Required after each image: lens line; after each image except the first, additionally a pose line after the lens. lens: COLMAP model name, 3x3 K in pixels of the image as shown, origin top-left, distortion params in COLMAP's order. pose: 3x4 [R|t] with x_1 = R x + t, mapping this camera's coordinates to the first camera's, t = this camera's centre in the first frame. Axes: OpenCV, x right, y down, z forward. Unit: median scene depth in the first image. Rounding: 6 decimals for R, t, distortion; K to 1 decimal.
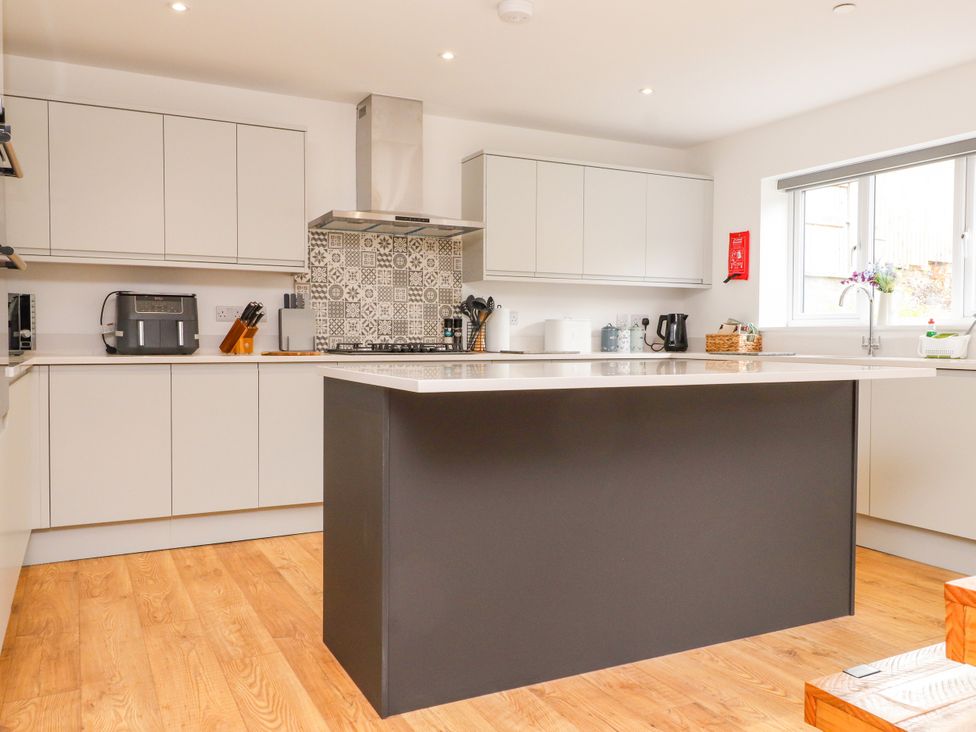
lens RADIAL K [[792.0, 0, 488.0], [0, 792.0, 366.0], [0, 0, 1]] dist [0.008018, 0.005286]
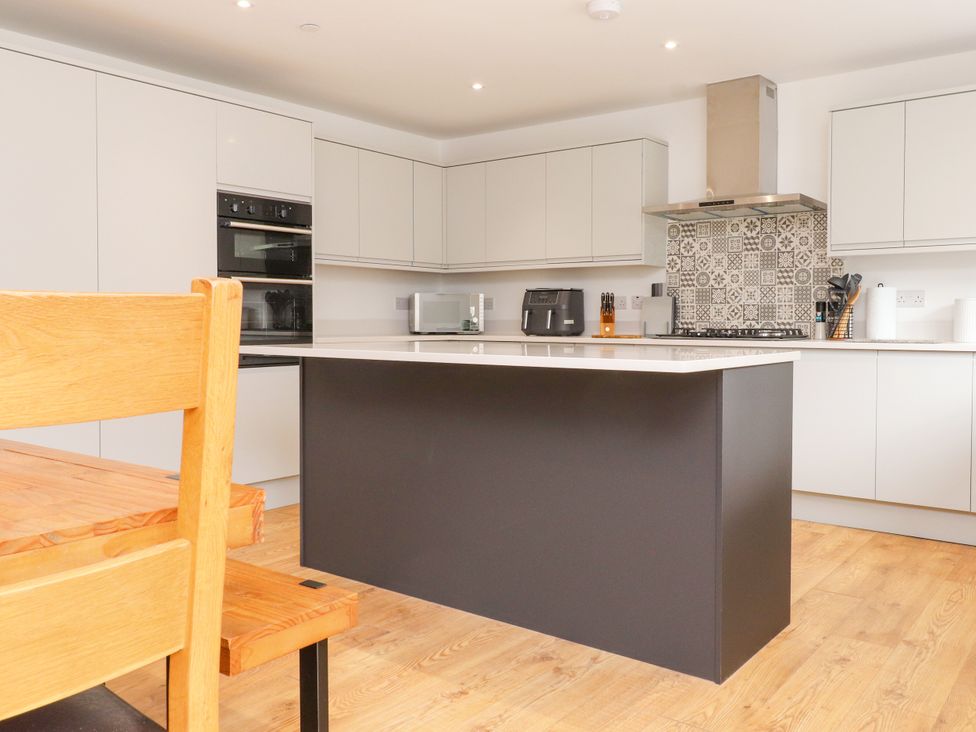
lens RADIAL K [[832.4, 0, 504.0], [0, 832.4, 348.6], [0, 0, 1]] dist [0.009307, 0.003750]
pose [[0.436463, 0.026228, -0.899340, 0.673947], [-0.035118, 0.999310, 0.012101, -0.006069], [0.899037, 0.026301, 0.437083, 0.285803]]
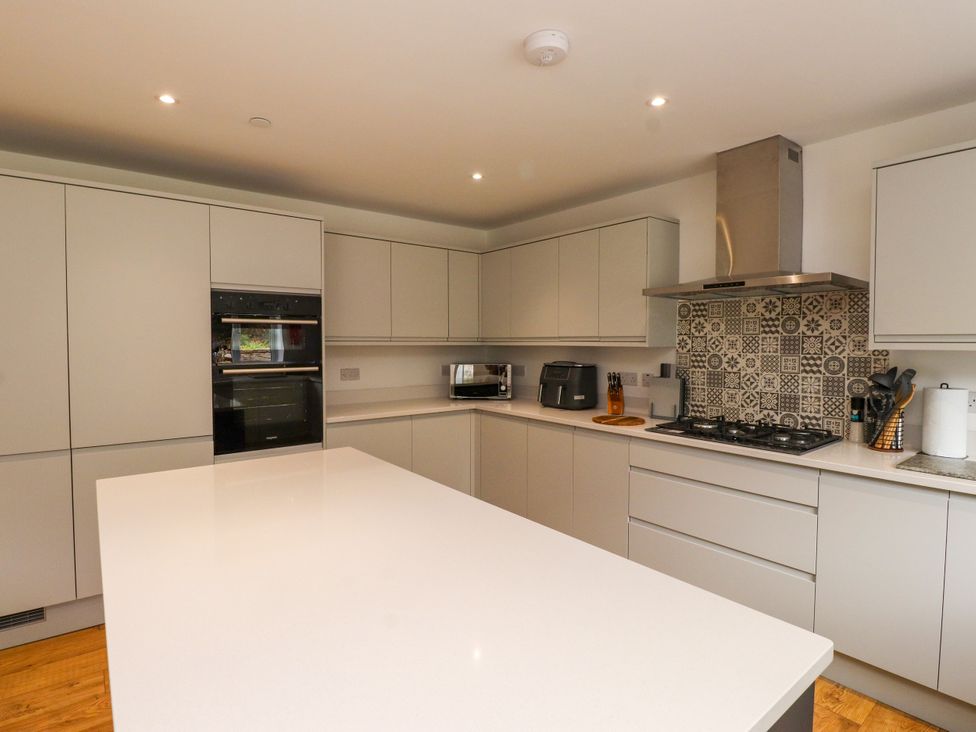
lens RADIAL K [[505.8, 0, 487.4], [0, 505.8, 361.0], [0, 0, 1]] dist [0.000826, -0.012780]
pose [[0.198255, 0.033321, -0.979584, 0.367180], [-0.038759, 0.998907, 0.026134, -0.098197], [0.979384, 0.032787, 0.199330, 0.589308]]
